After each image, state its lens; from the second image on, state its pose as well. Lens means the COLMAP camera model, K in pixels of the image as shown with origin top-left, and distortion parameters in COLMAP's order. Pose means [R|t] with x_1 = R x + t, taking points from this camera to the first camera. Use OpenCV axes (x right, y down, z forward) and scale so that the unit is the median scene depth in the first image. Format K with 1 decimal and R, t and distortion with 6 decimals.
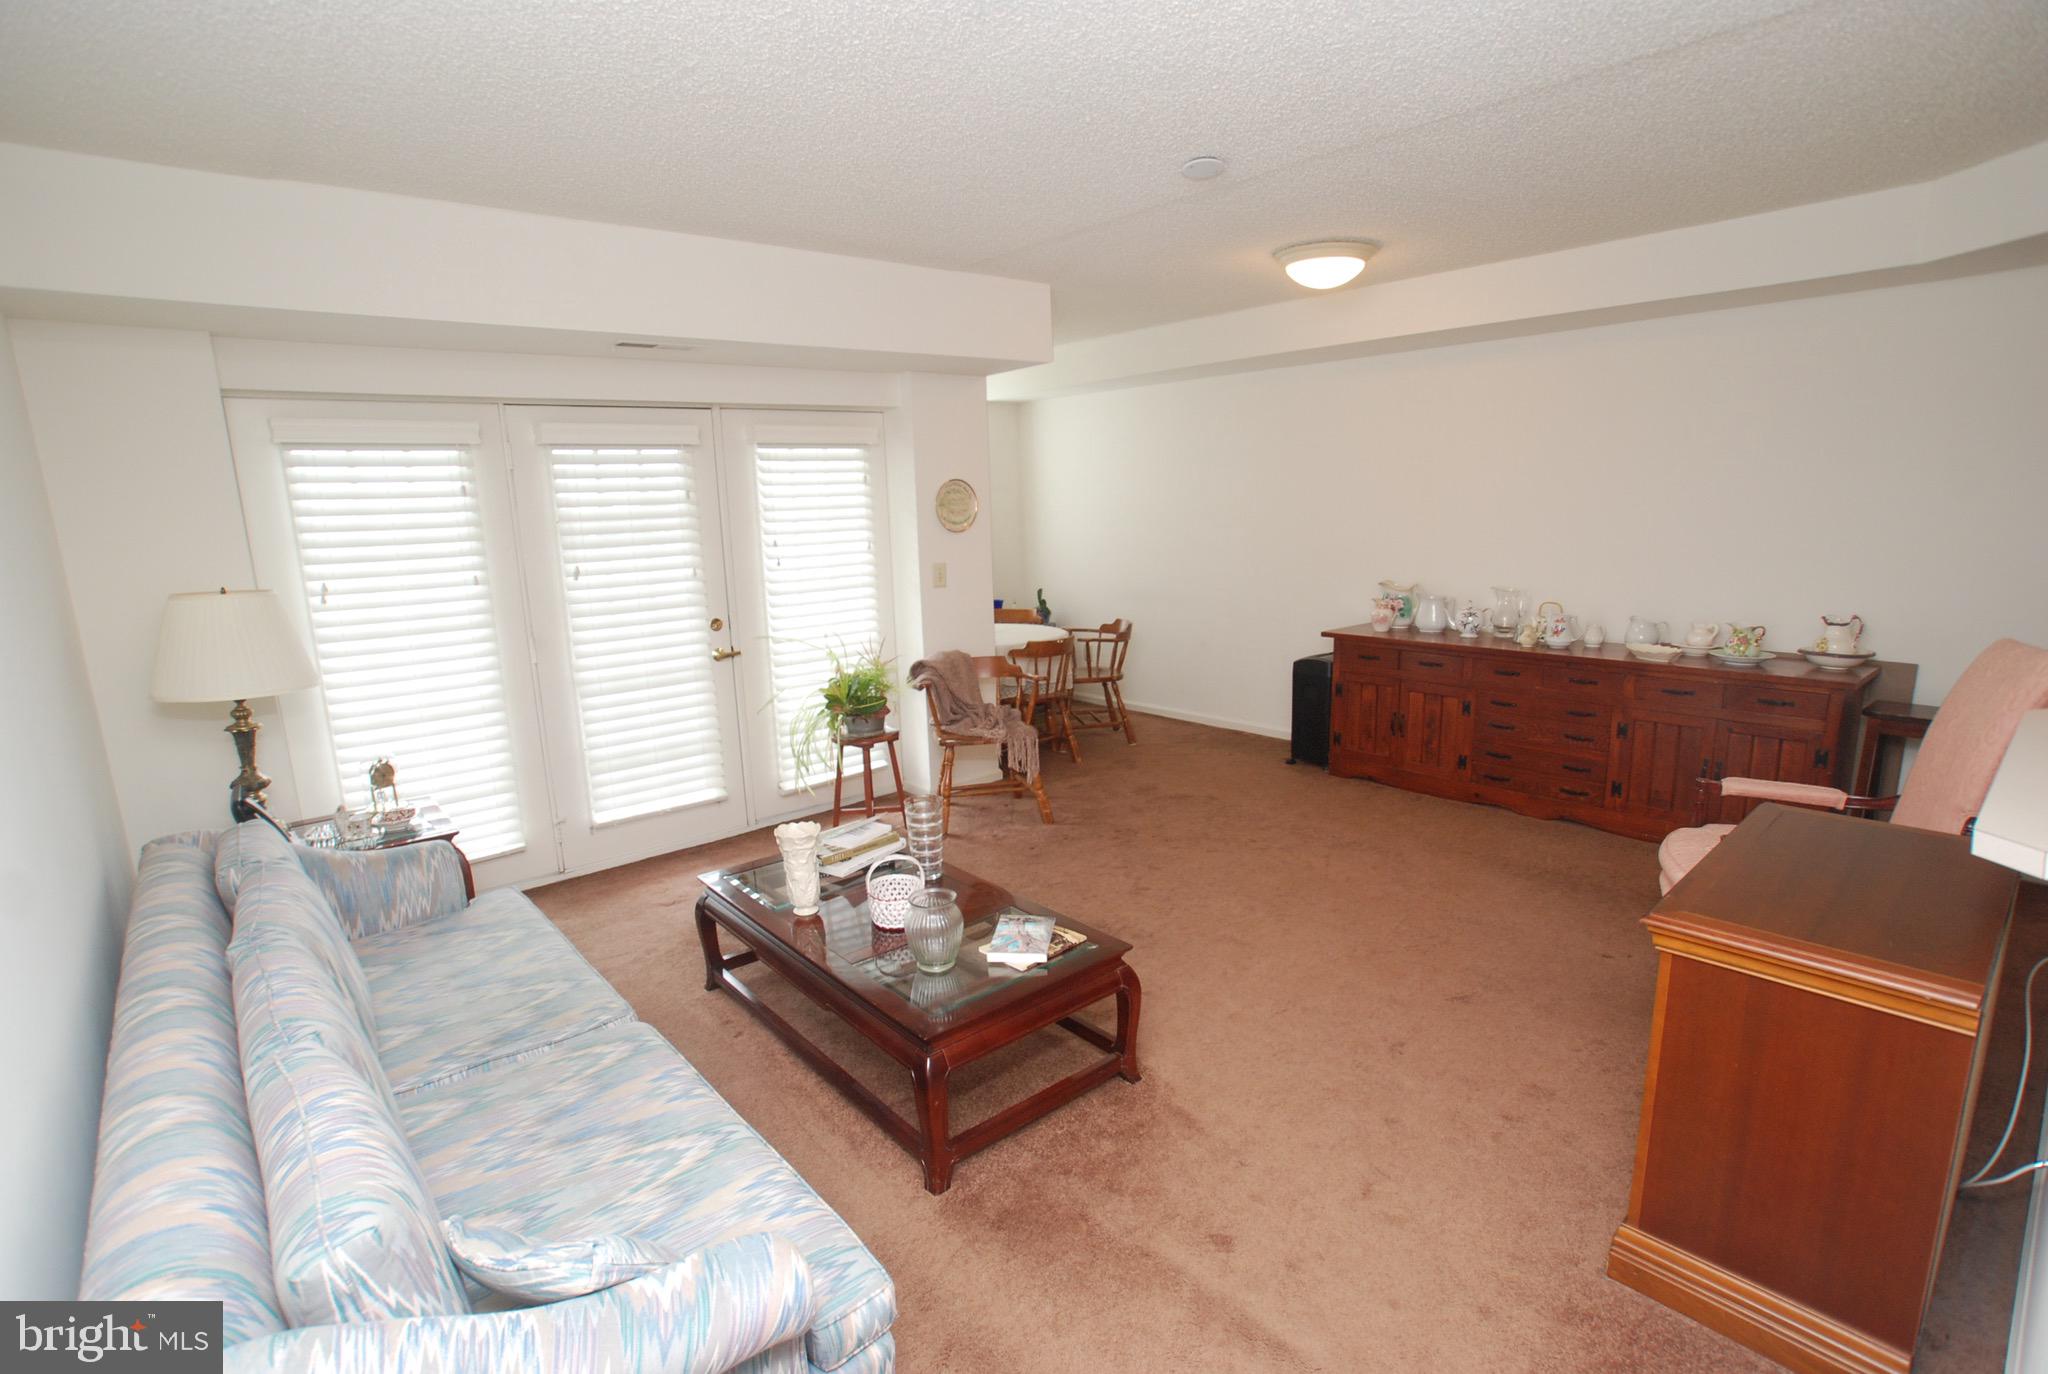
lens RADIAL K [[991.1, 0, 1030.3], [0, 991.1, 717.8], [0, 0, 1]] dist [-0.048880, 0.030589]
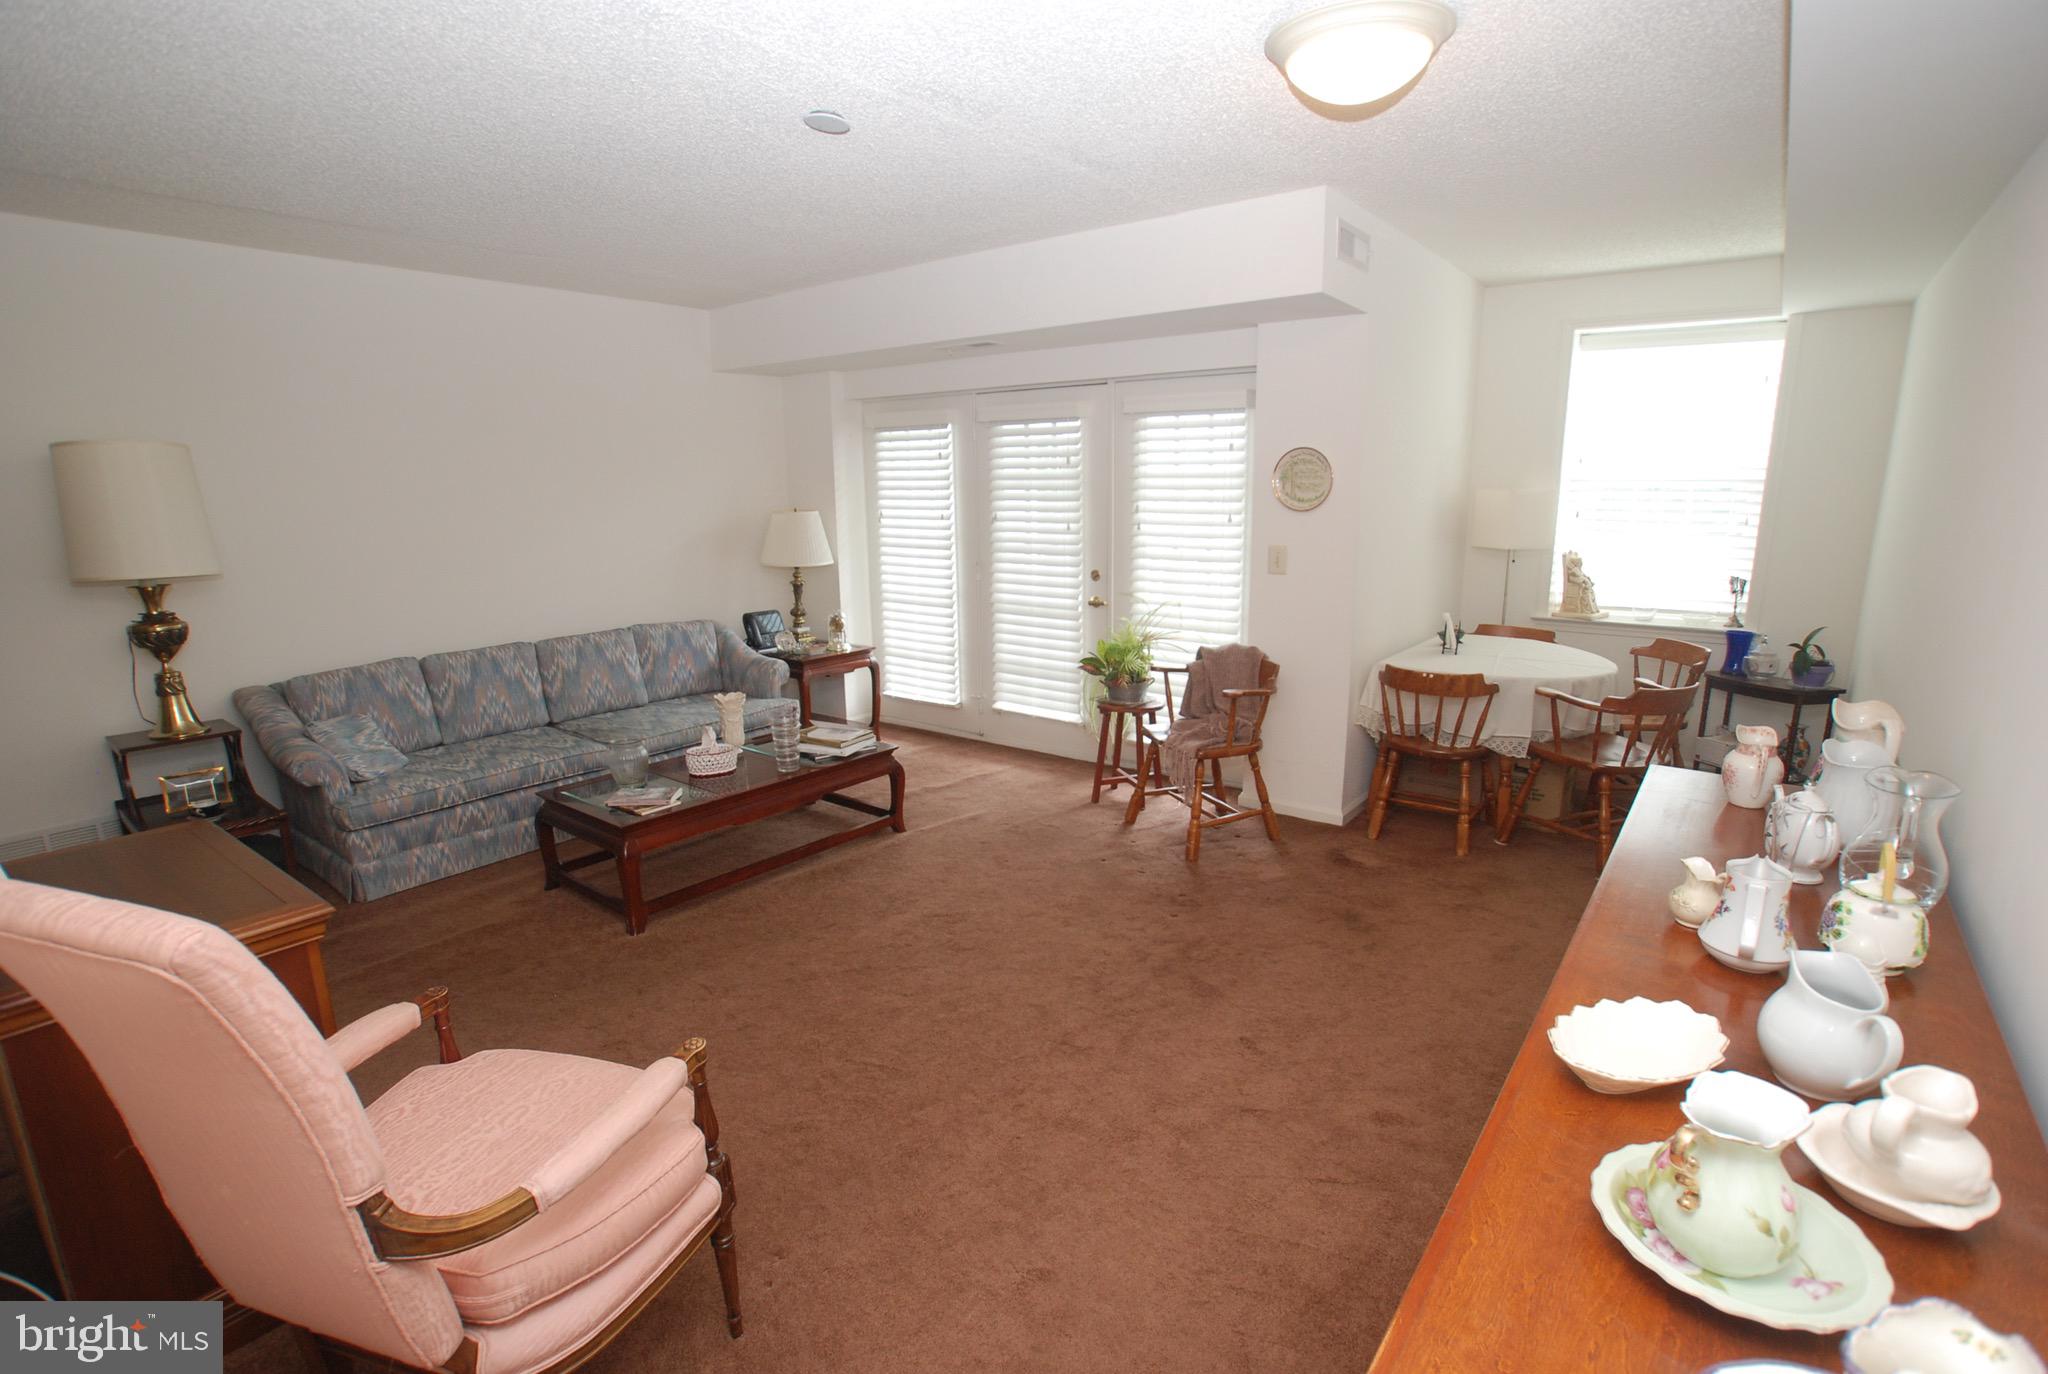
lens RADIAL K [[991.1, 0, 1030.3], [0, 991.1, 717.8], [0, 0, 1]] dist [-0.048880, 0.030589]
pose [[0.196163, 0.267139, -0.943481, 0.790032], [-0.207186, 0.951744, 0.226402, -0.181526], [0.958433, 0.151064, 0.242045, 0.677580]]
